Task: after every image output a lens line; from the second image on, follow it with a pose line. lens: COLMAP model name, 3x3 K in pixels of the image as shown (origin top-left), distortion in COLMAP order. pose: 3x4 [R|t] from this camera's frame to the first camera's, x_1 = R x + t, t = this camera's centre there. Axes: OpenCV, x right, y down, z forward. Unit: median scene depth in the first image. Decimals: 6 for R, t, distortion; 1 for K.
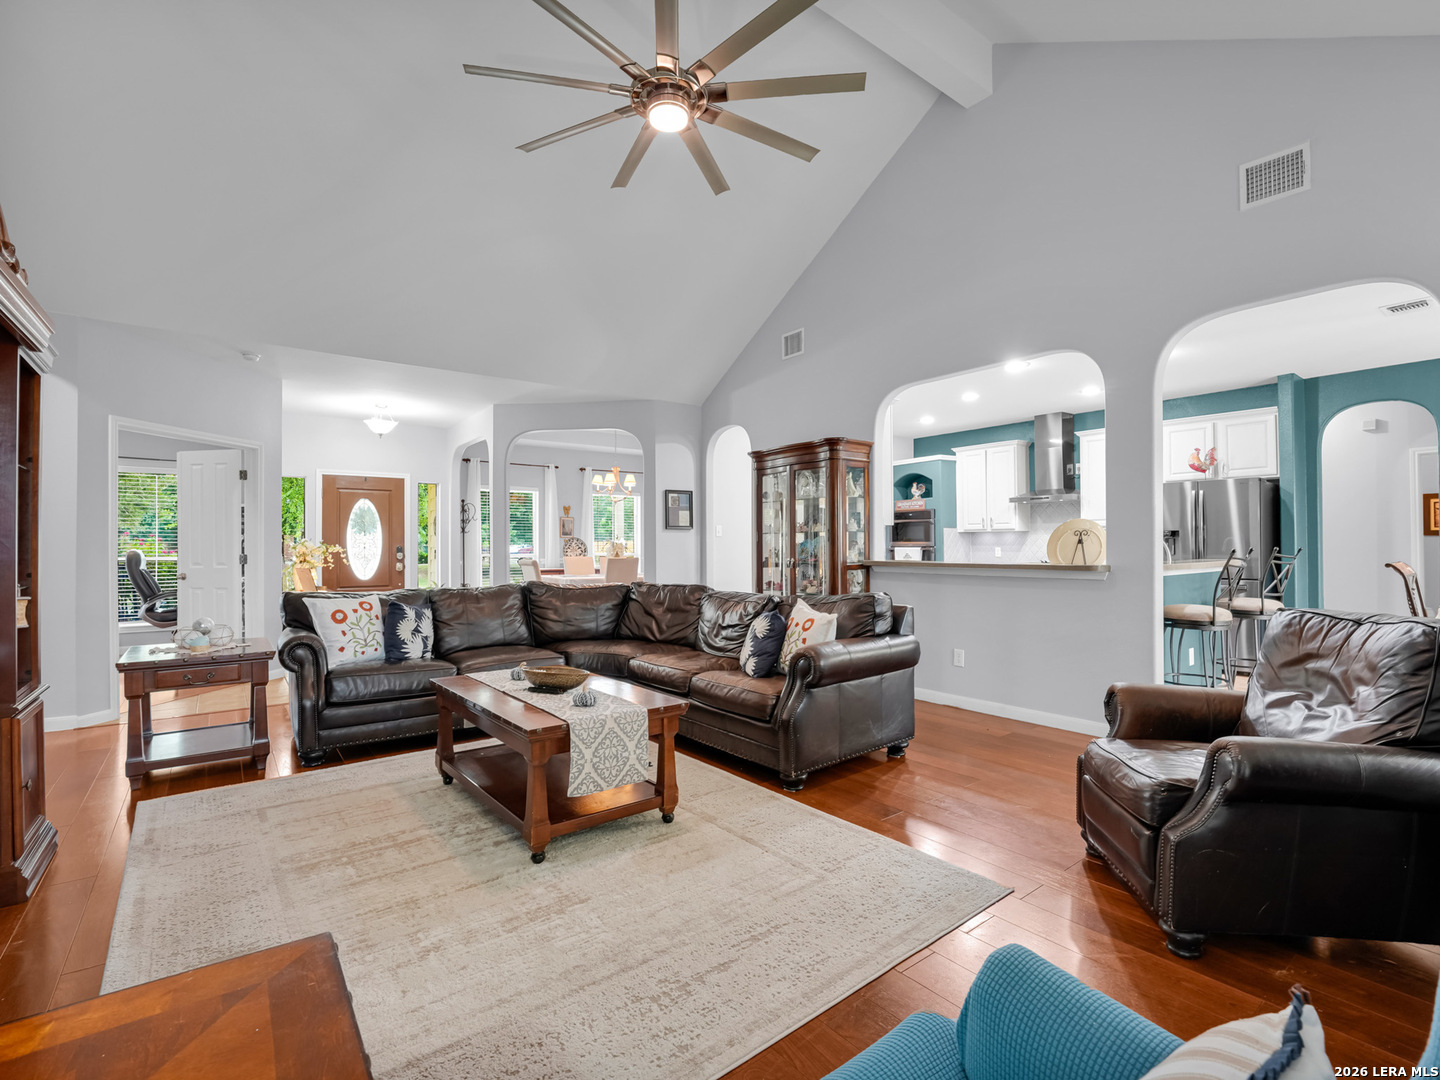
lens RADIAL K [[674.1, 0, 725.7], [0, 674.1, 534.6], [0, 0, 1]] dist [-0.023598, 0.001394]
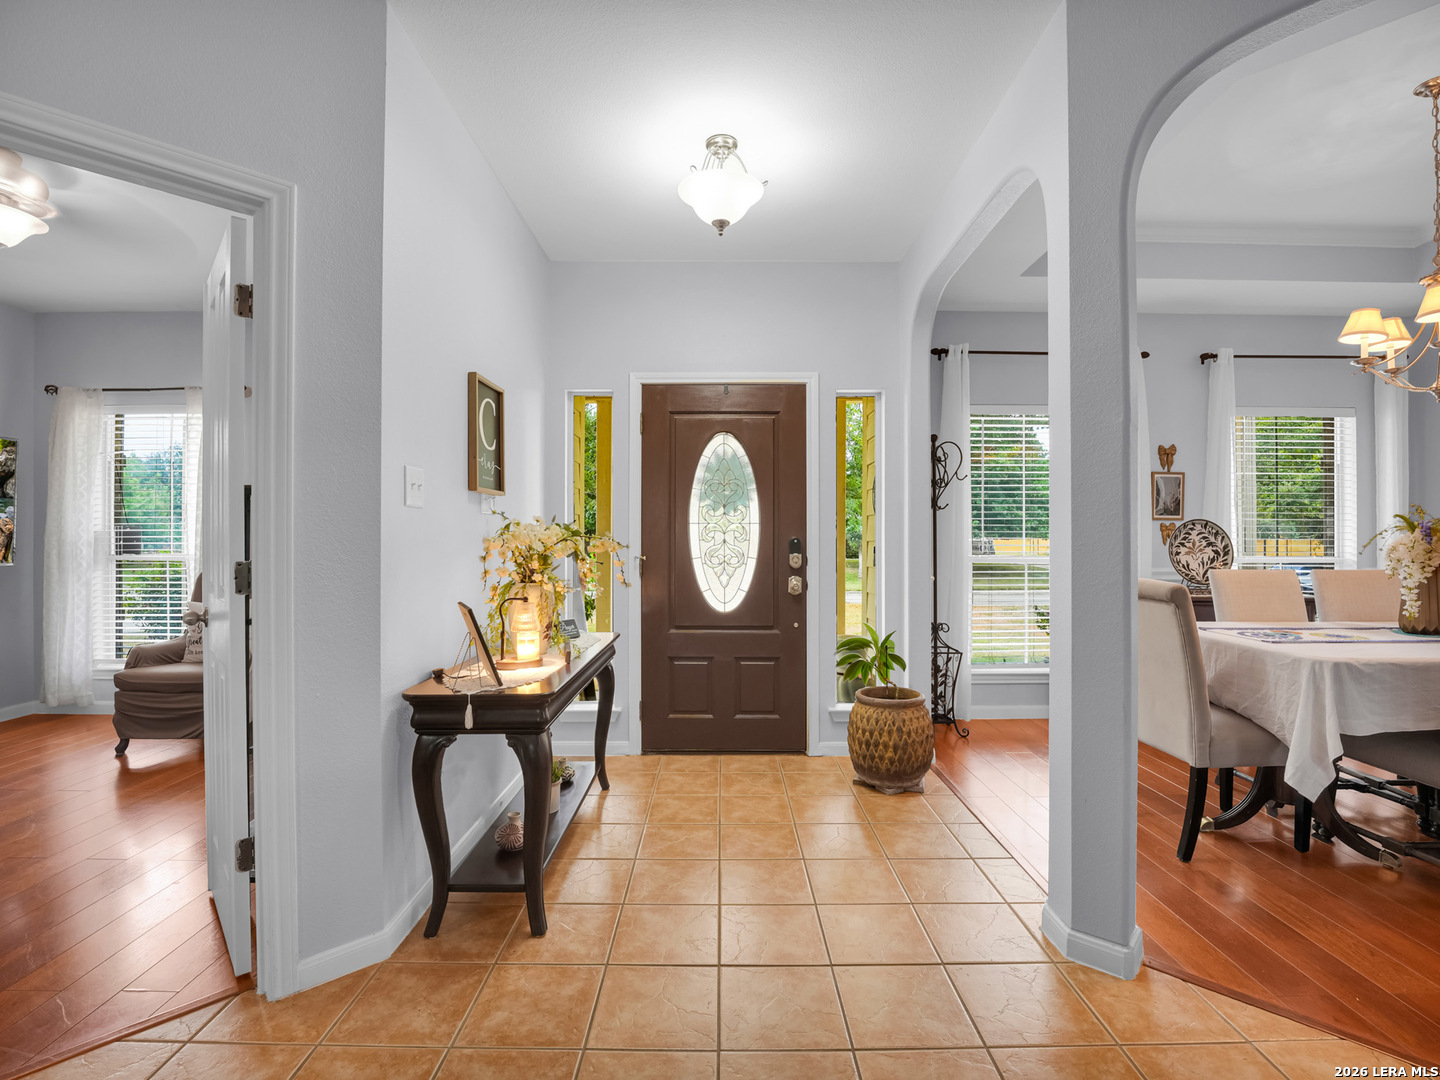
lens RADIAL K [[674.1, 0, 723.3], [0, 674.1, 542.4], [0, 0, 1]] dist [-0.023598, 0.001394]
pose [[0.798420, 0.012677, -0.601968, -0.258136], [-0.000280, 0.999786, 0.020683, 0.010914], [0.602101, -0.016345, 0.798253, 0.618304]]
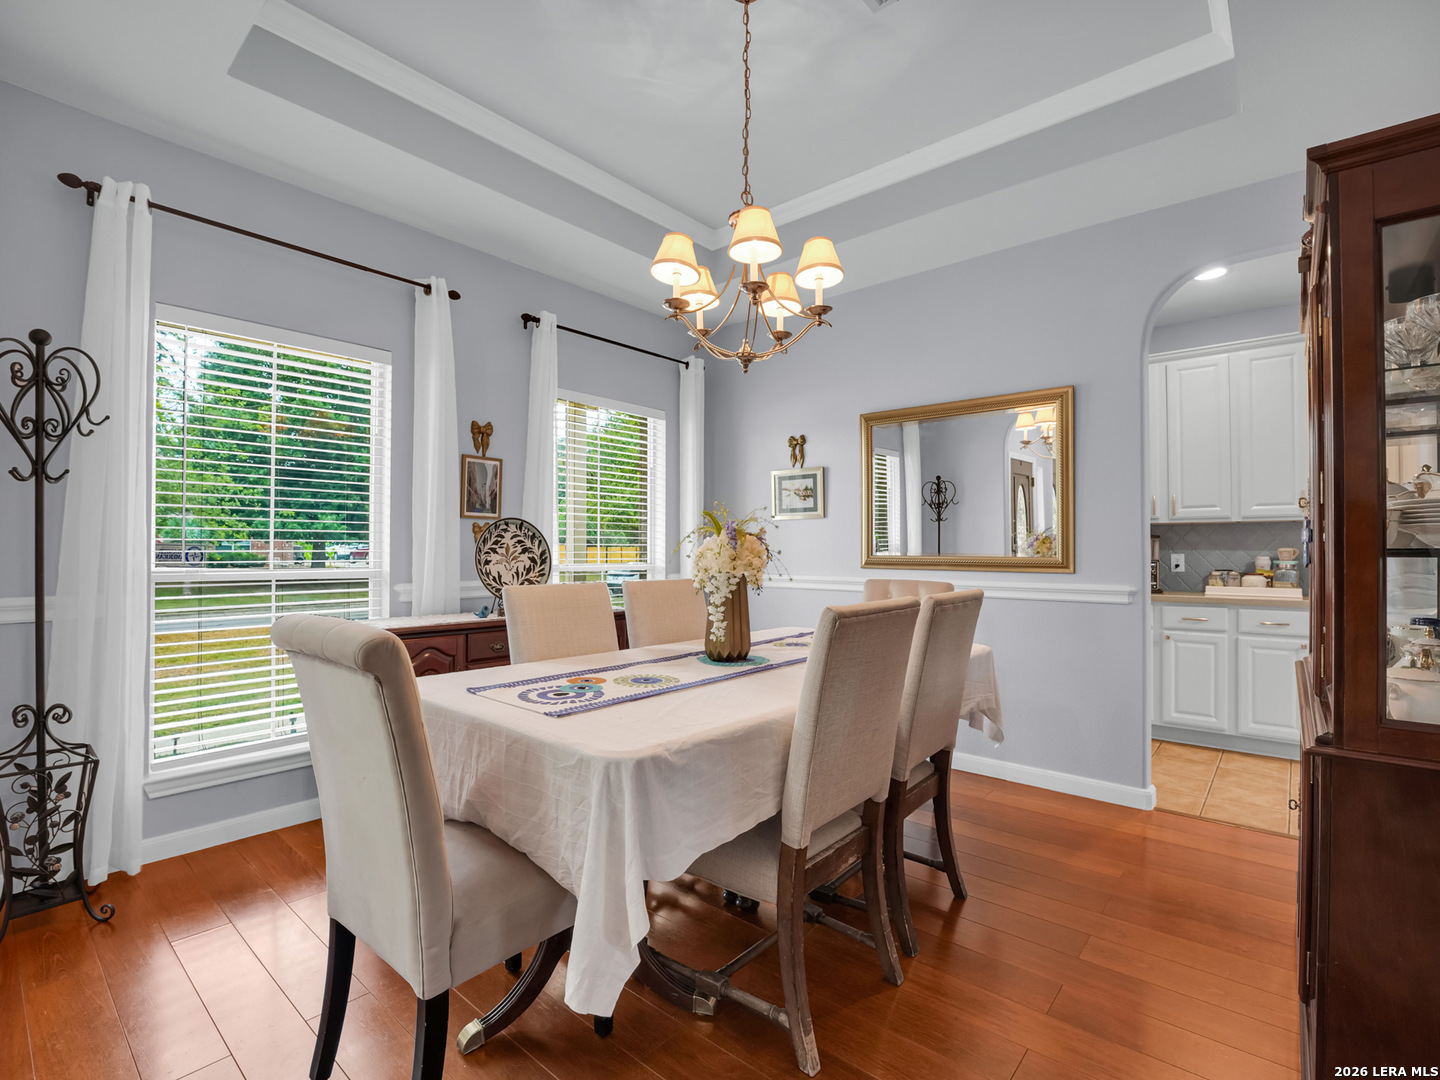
lens RADIAL K [[674.1, 0, 717.3], [0, 674.1, 543.8], [0, 0, 1]] dist [-0.023598, 0.001394]
pose [[0.980486, 0.017042, 0.195847, -0.234338], [-0.018232, 0.999825, 0.004277, 0.015005], [-0.195740, -0.007764, 0.980625, 0.822723]]
